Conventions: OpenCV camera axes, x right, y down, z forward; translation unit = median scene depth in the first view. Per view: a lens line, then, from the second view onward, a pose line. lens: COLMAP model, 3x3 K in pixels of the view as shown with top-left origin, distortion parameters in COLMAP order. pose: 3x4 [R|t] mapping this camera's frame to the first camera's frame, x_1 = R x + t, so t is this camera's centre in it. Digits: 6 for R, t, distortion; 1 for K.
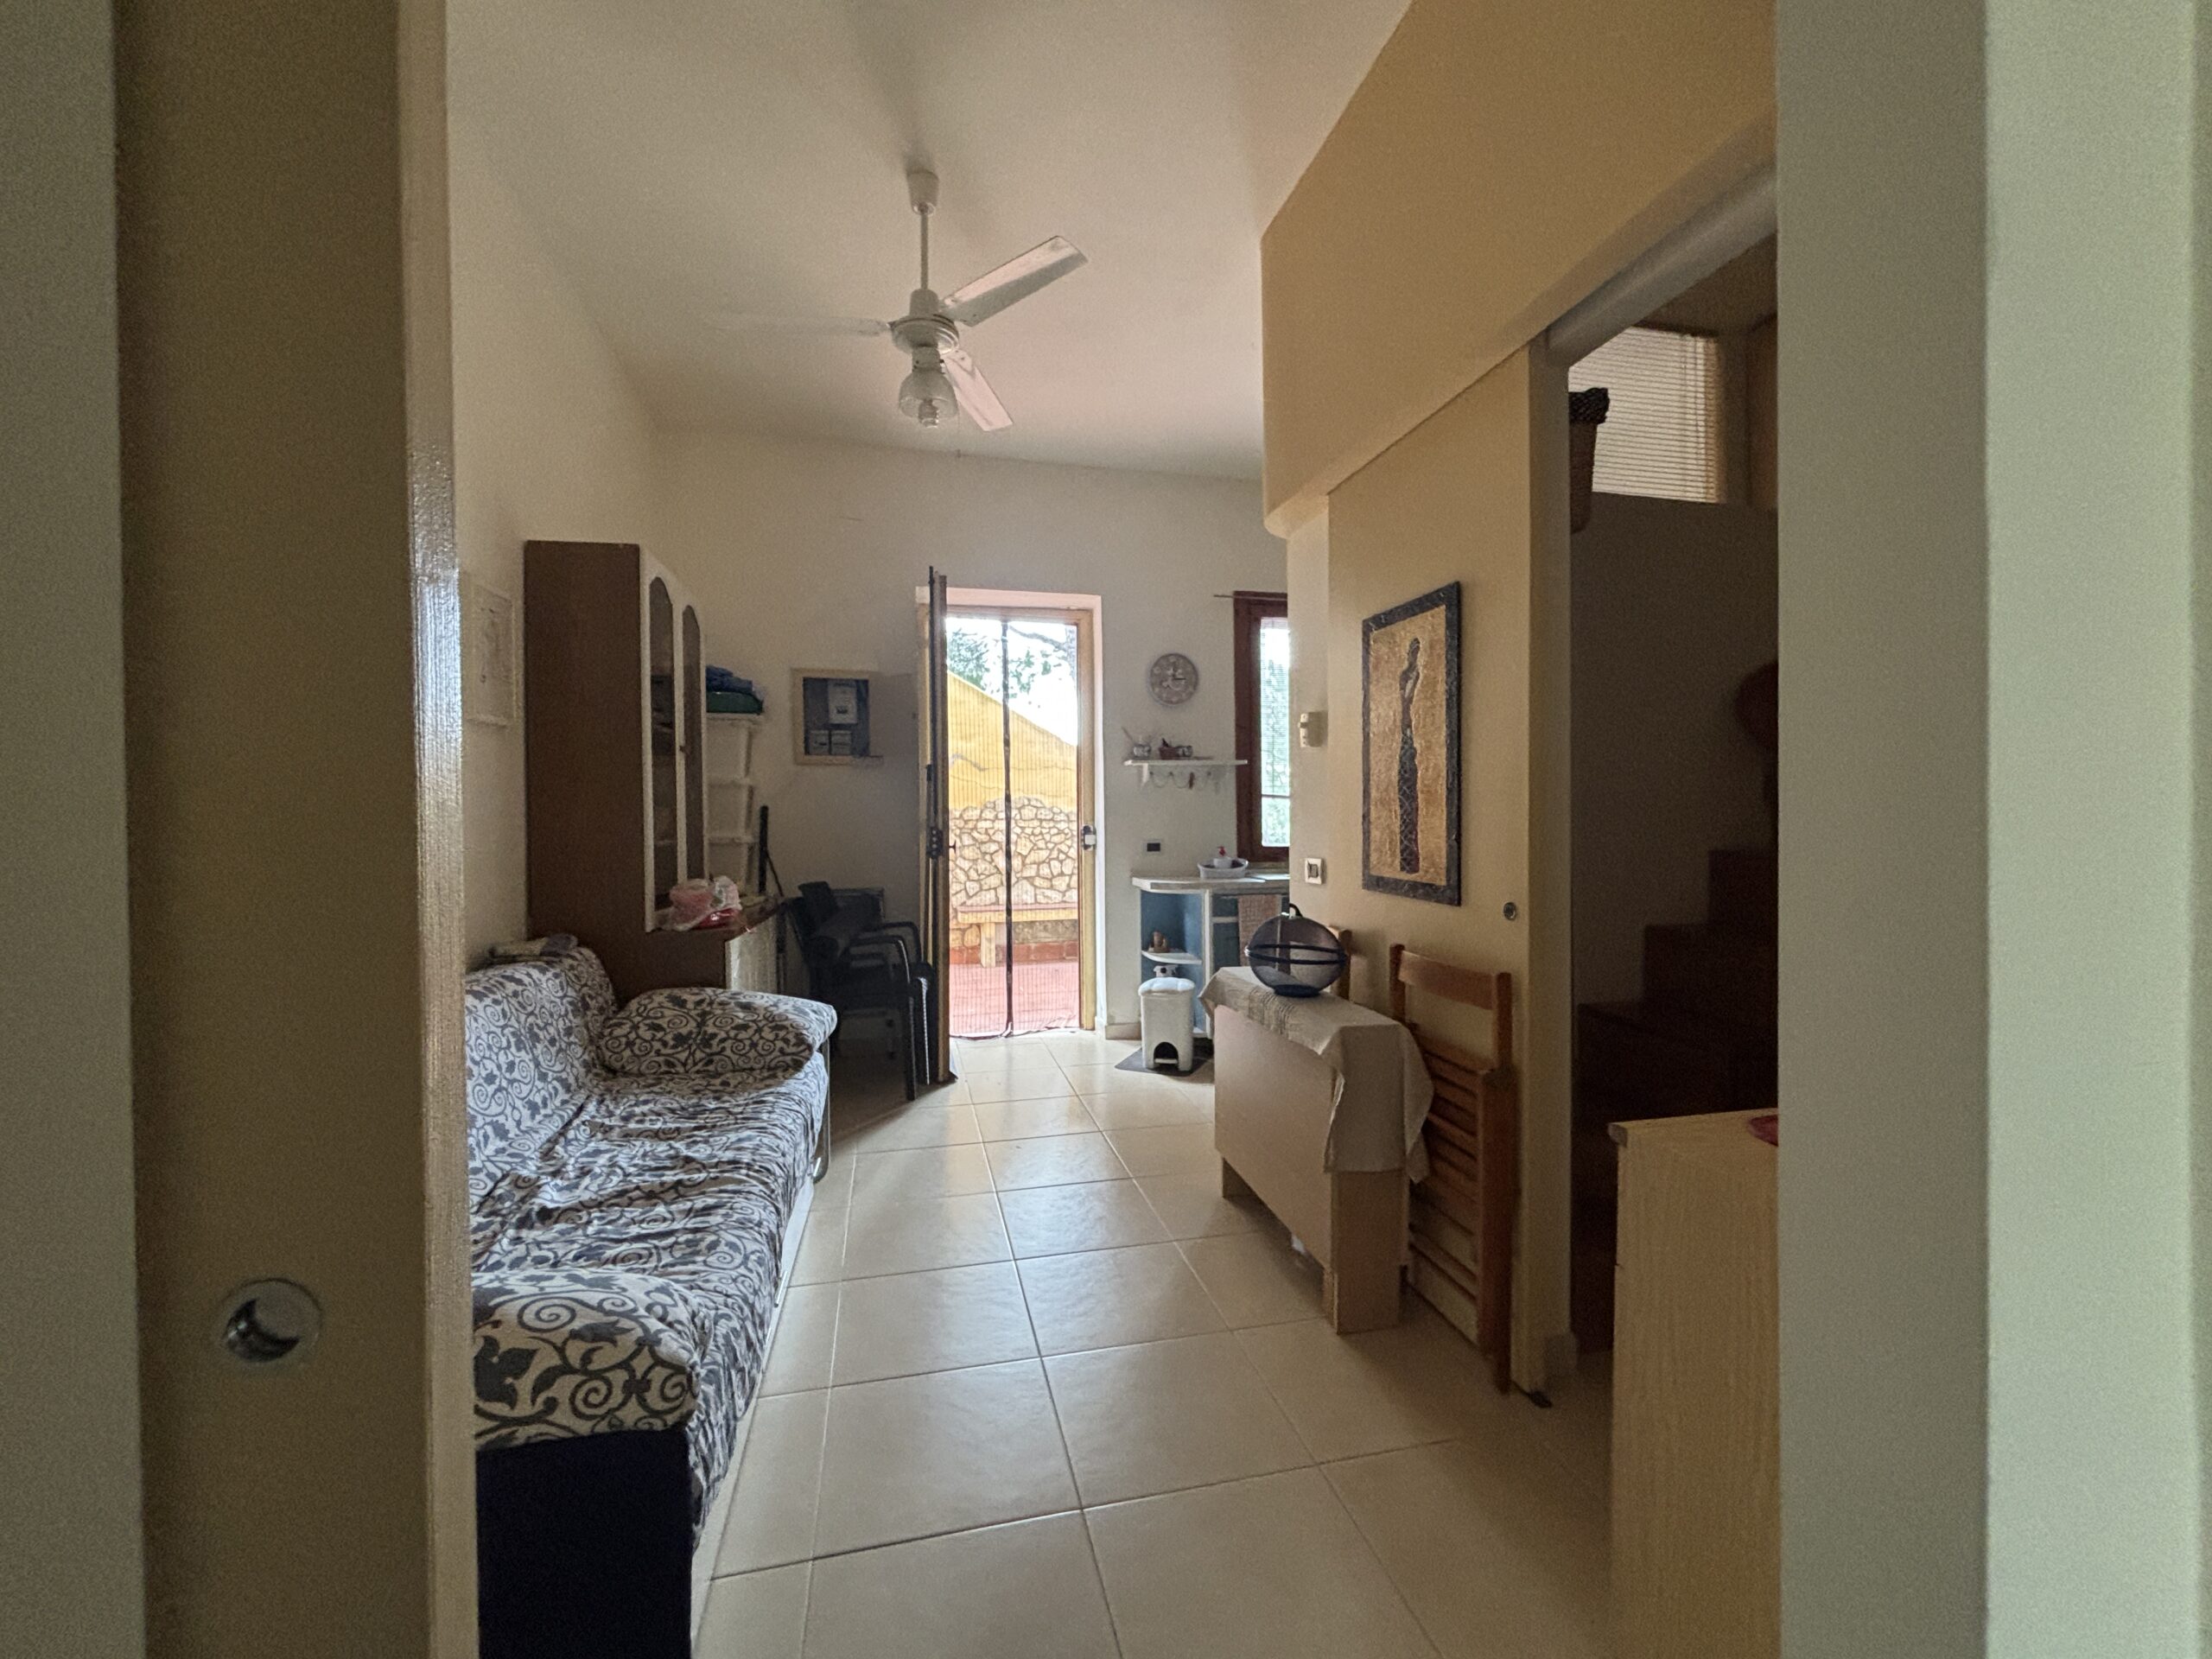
lens RADIAL K [[894.1, 0, 1107.0], [0, 894.1, 819.8], [0, 0, 1]] dist [0.009953, -0.006522]
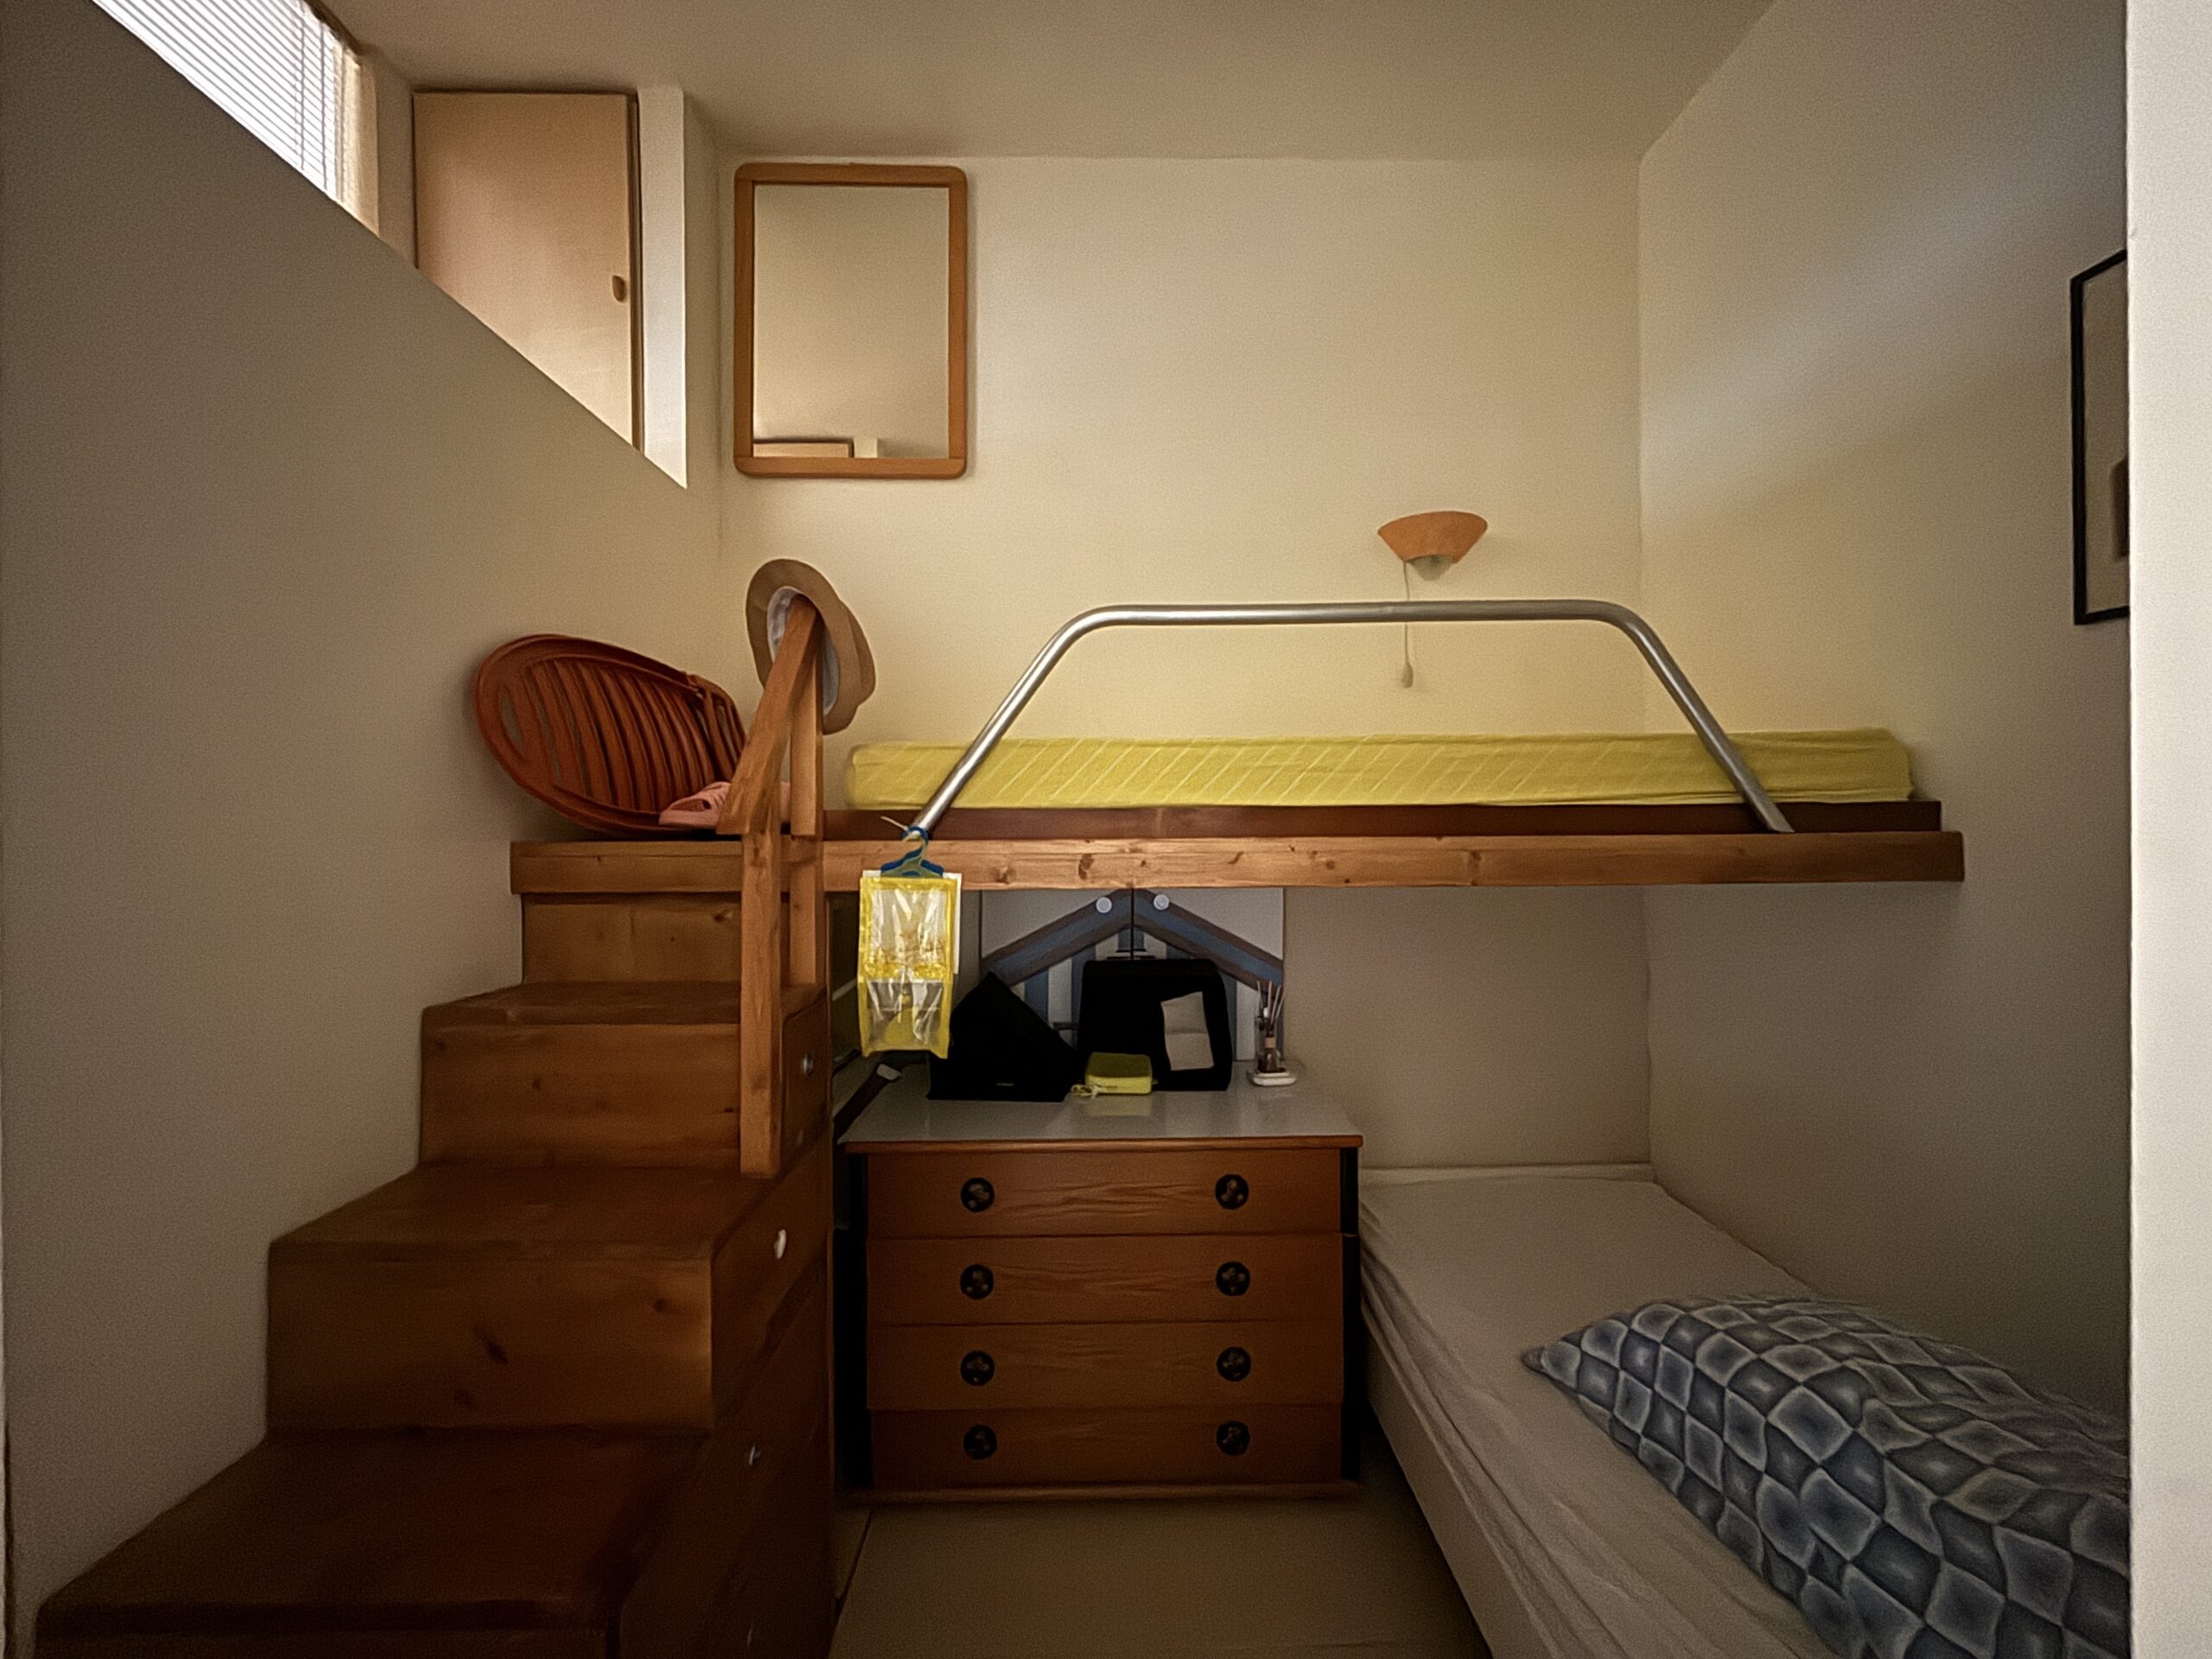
lens RADIAL K [[894.1, 0, 1107.0], [0, 894.1, 819.8], [0, 0, 1]] dist [0.009953, -0.006522]
pose [[0.199936, 0.004365, 0.979799, 0.318495], [0.009375, 0.999936, -0.006367, -0.063485], [-0.979764, 0.010459, 0.199882, 0.618511]]
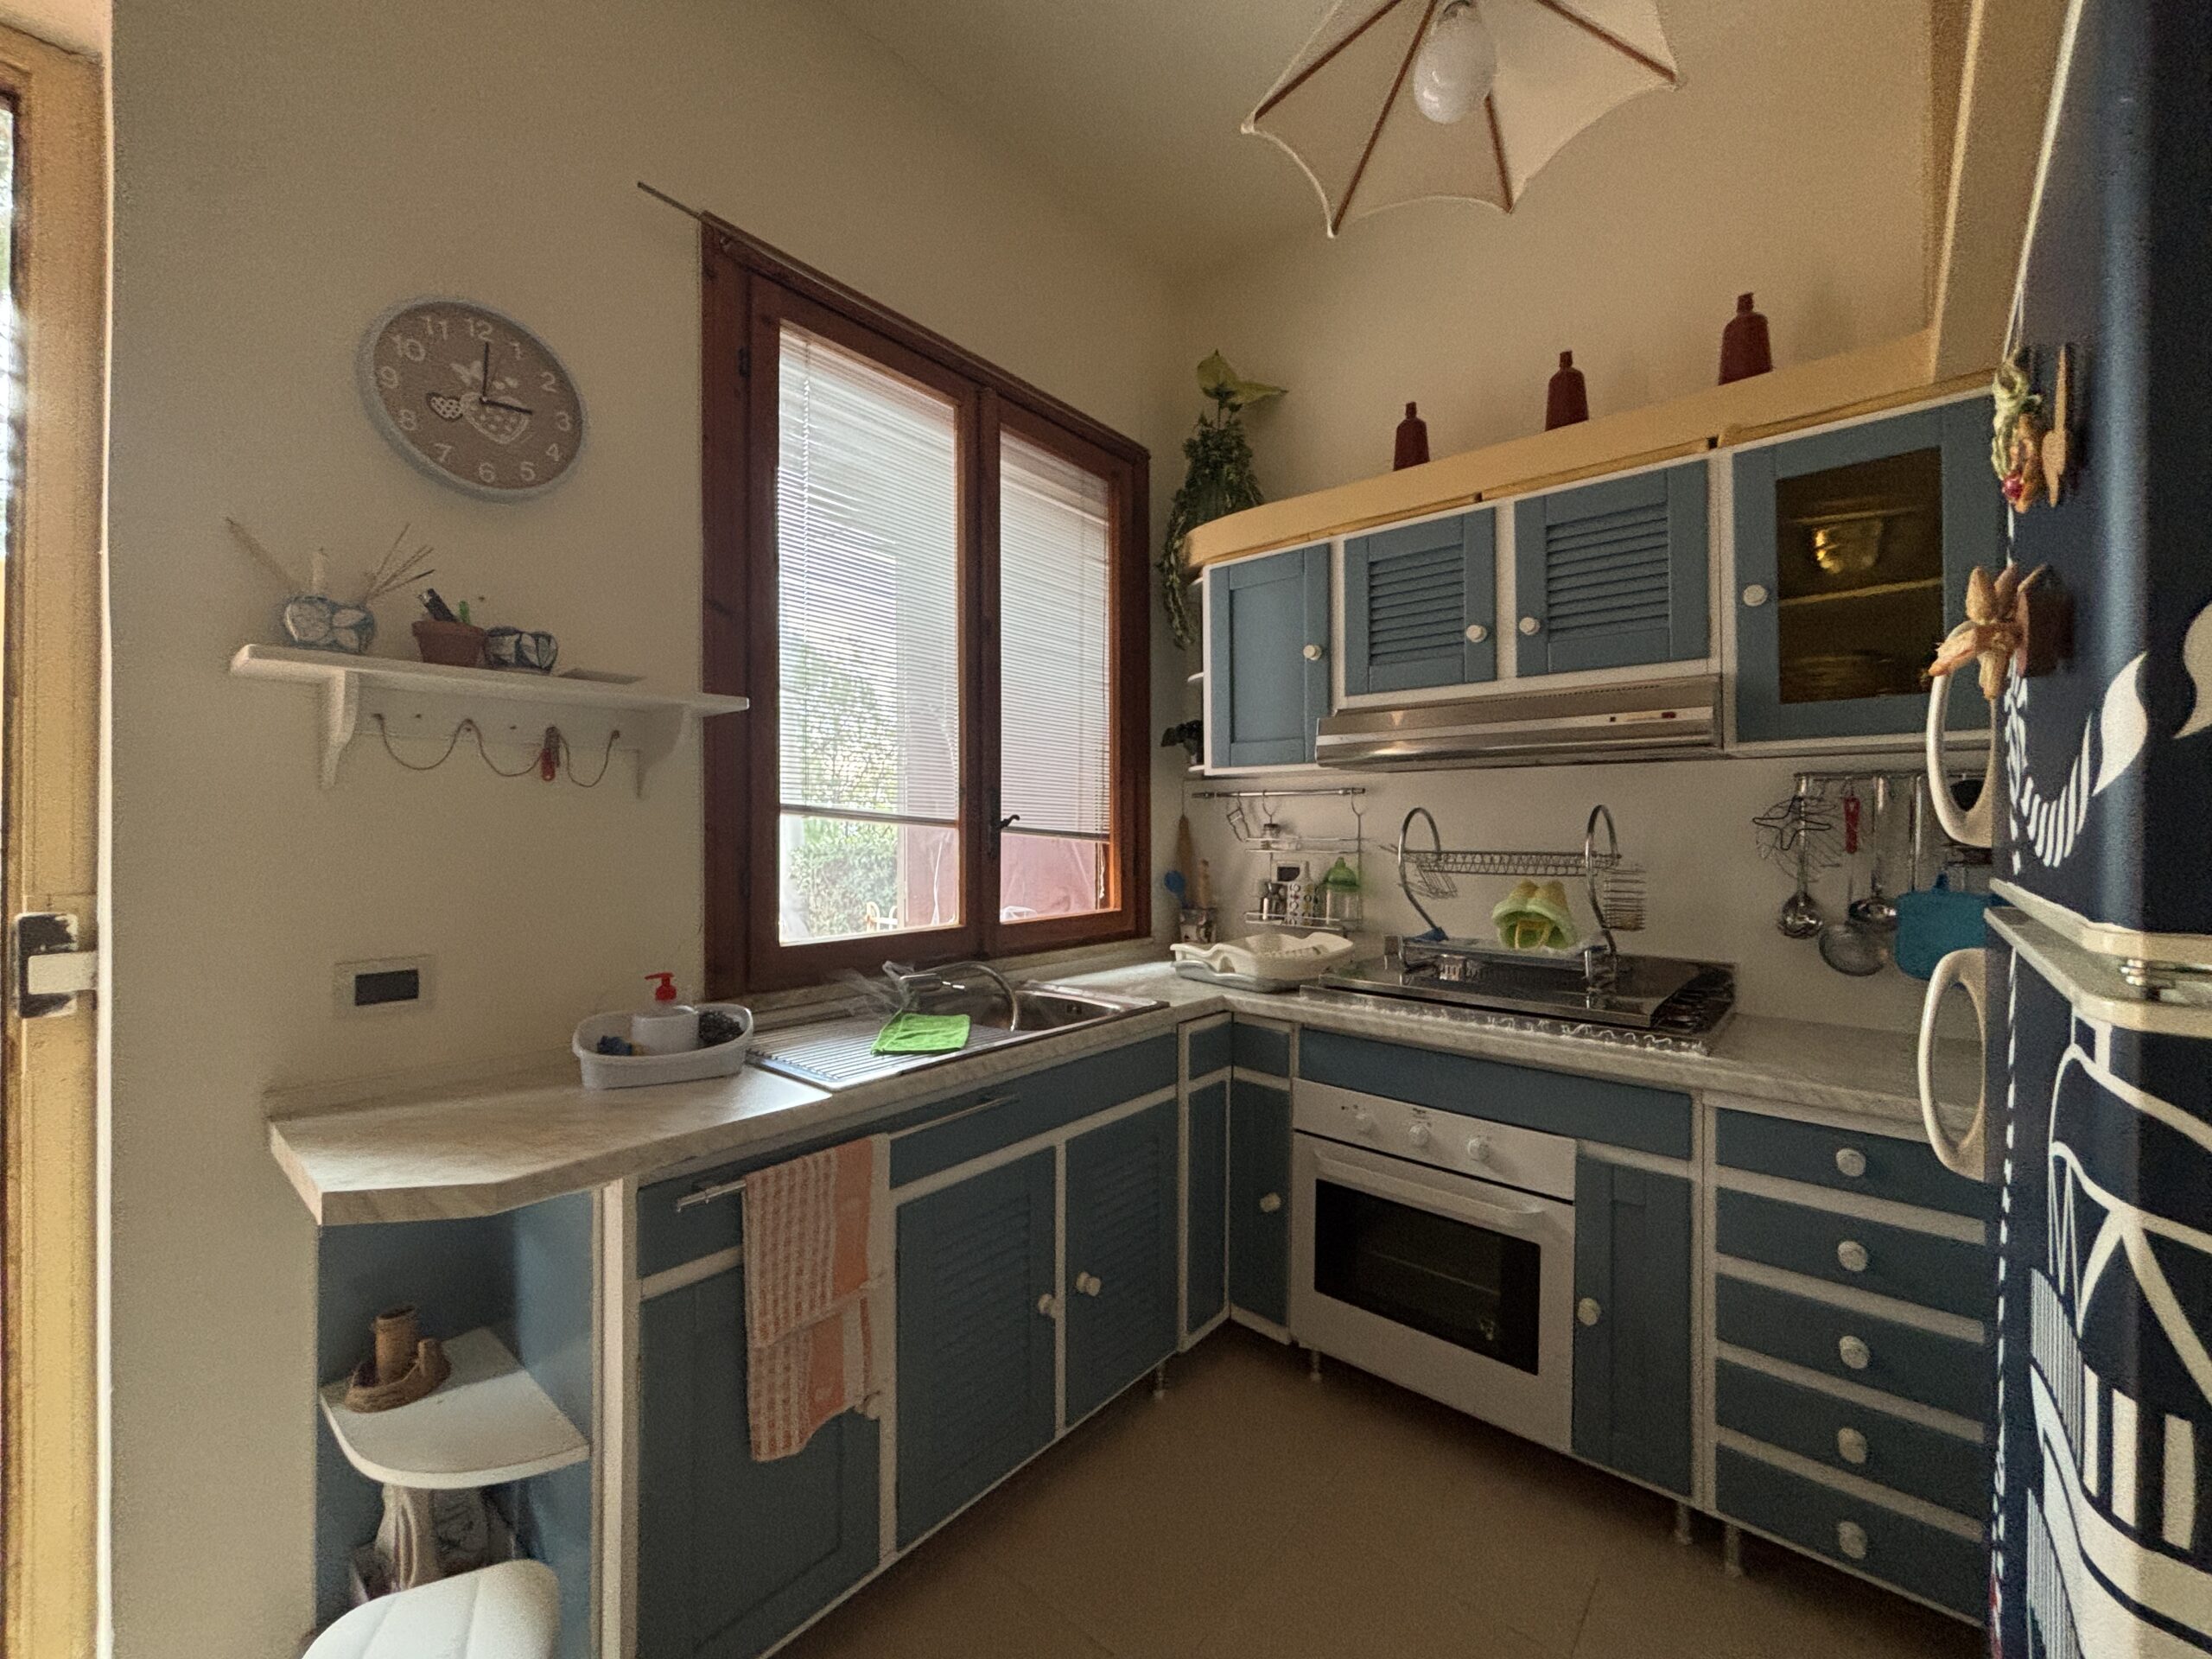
lens RADIAL K [[894.1, 0, 1107.0], [0, 894.1, 819.8], [0, 0, 1]] dist [0.009953, -0.006522]
pose [[0.797479, 0.011699, 0.603233, 0.120904], [-0.005187, 0.999908, -0.012535, -0.036598], [-0.603324, 0.006868, 0.797466, 1.268698]]
